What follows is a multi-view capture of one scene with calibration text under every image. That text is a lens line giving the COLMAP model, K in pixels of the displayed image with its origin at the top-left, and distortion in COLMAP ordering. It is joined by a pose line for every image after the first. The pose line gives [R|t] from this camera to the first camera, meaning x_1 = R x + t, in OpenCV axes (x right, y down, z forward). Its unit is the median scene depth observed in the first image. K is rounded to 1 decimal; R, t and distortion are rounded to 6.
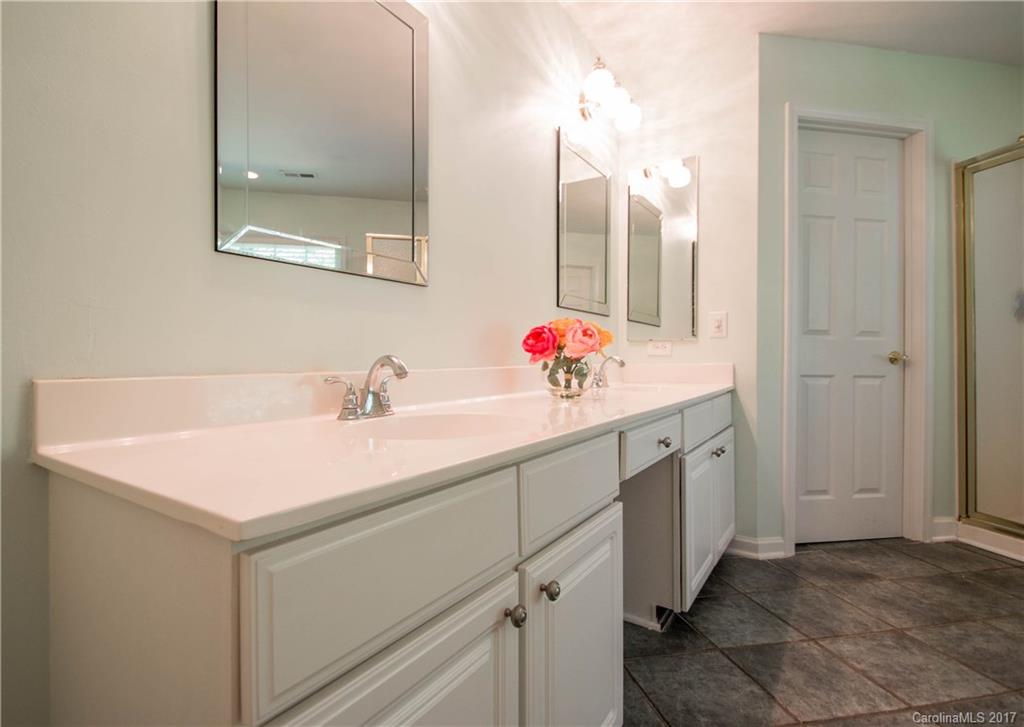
lens RADIAL K [[522.7, 0, 512.0], [0, 522.7, 363.5], [0, 0, 1]] dist [0.000047, -0.000716]
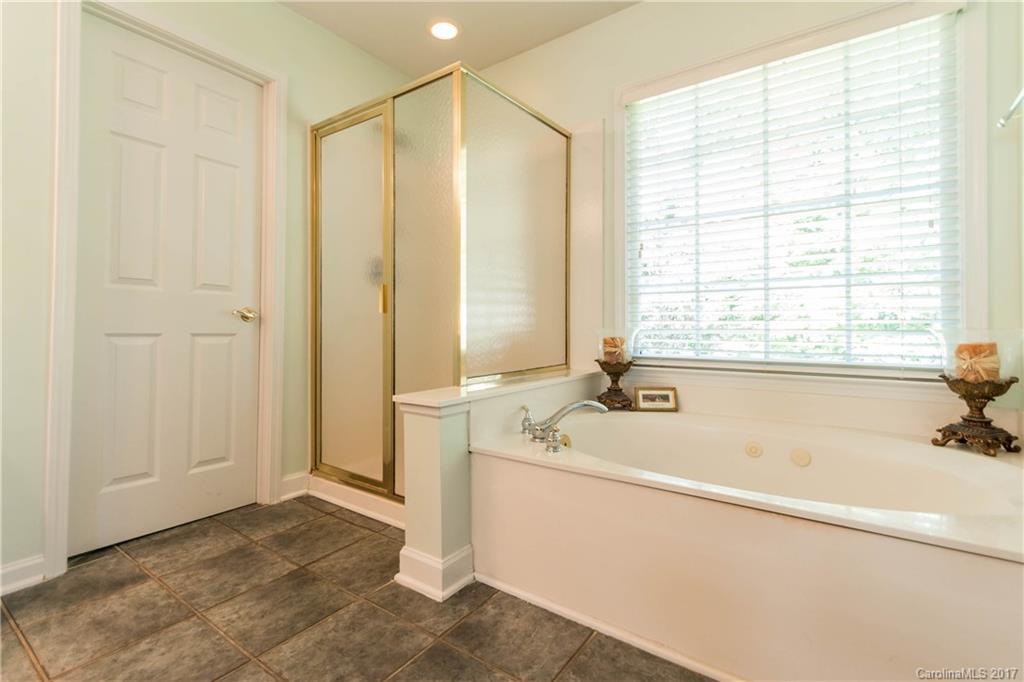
lens RADIAL K [[481.7, 0, 504.6], [0, 481.7, 338.6], [0, 0, 1]] dist [0.002115, -0.000124]
pose [[0.715417, -0.019907, 0.698415, 0.475136], [0.007592, 0.999757, 0.020719, 0.018624], [-0.698657, -0.009521, 0.715393, 0.059177]]
